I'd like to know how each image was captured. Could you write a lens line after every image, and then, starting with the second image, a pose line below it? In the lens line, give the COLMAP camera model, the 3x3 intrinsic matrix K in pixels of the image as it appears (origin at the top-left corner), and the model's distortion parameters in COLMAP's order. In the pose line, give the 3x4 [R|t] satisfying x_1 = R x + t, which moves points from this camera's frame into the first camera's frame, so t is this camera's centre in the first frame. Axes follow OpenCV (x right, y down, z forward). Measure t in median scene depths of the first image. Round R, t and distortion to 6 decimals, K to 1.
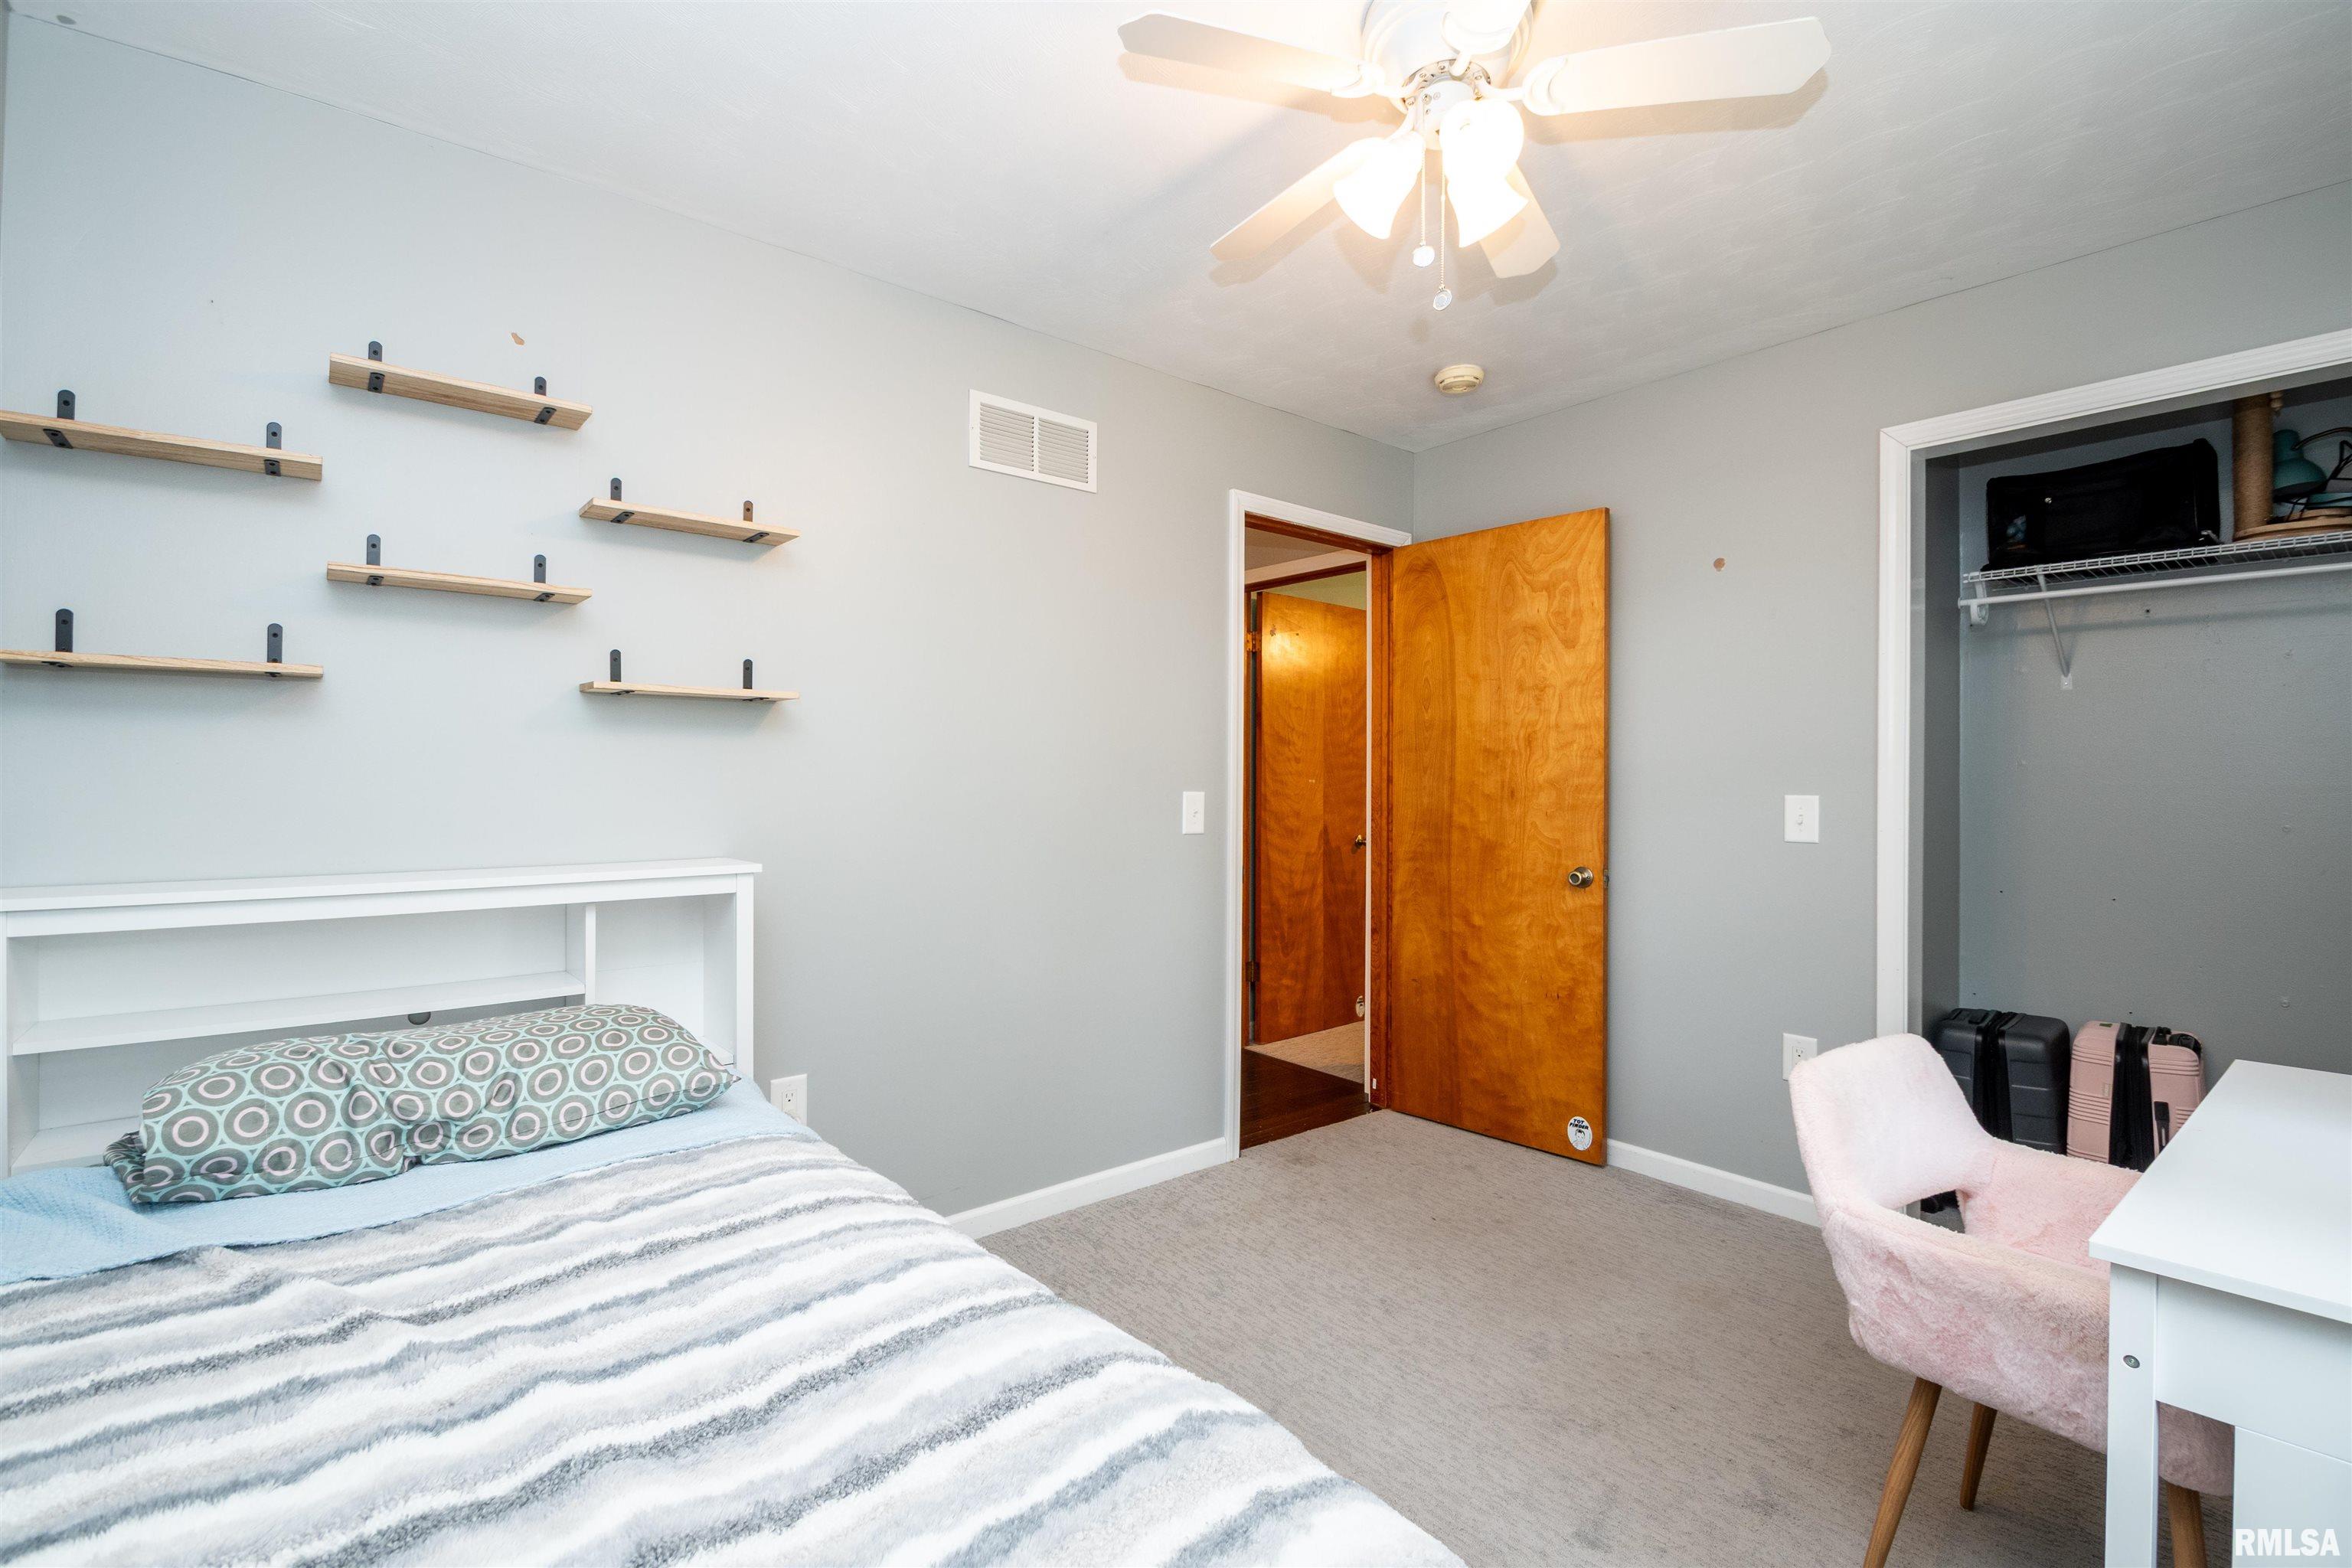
lens RADIAL K [[1063.0, 0, 1176.0], [0, 1063.0, 784.0], [0, 0, 1]] dist [0.001573, -0.014466]
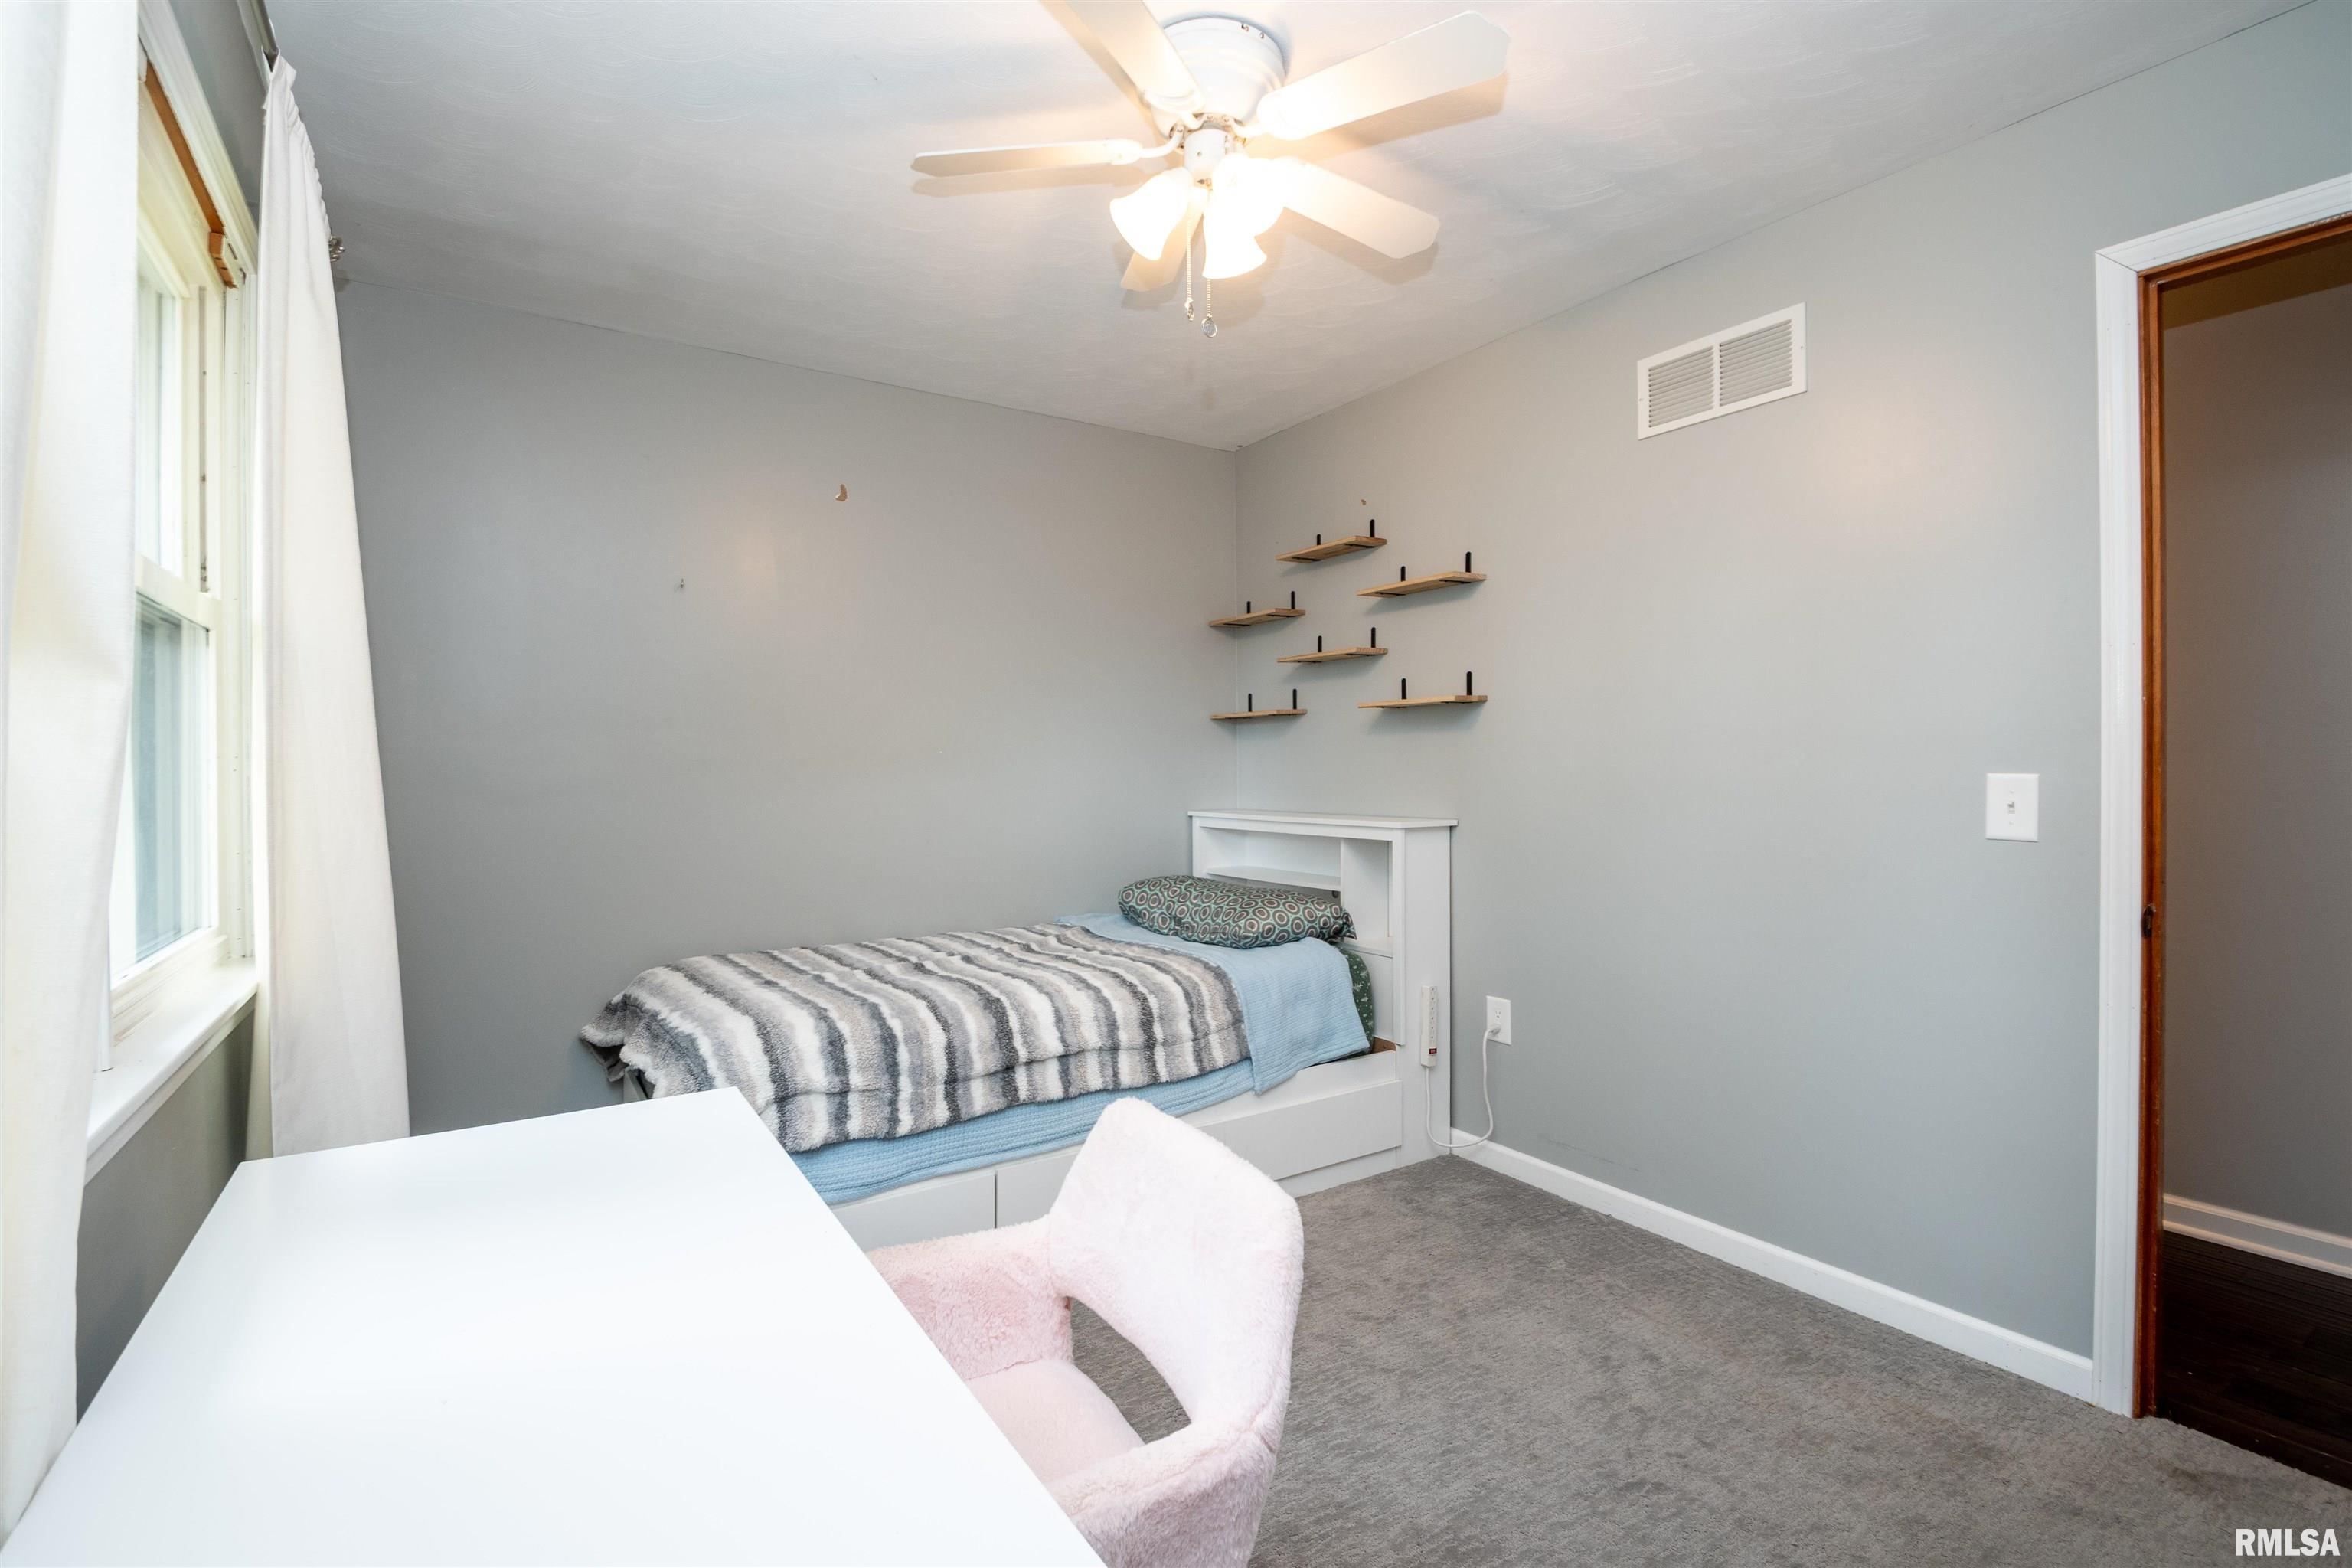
lens RADIAL K [[1063.0, 0, 1176.0], [0, 1063.0, 784.0], [0, 0, 1]] dist [0.001573, -0.014466]
pose [[-0.125980, 0.006412, -0.992012, 0.939094], [-0.003399, 0.999970, 0.006895, 0.014325], [0.992027, 0.004241, -0.125954, 0.791400]]
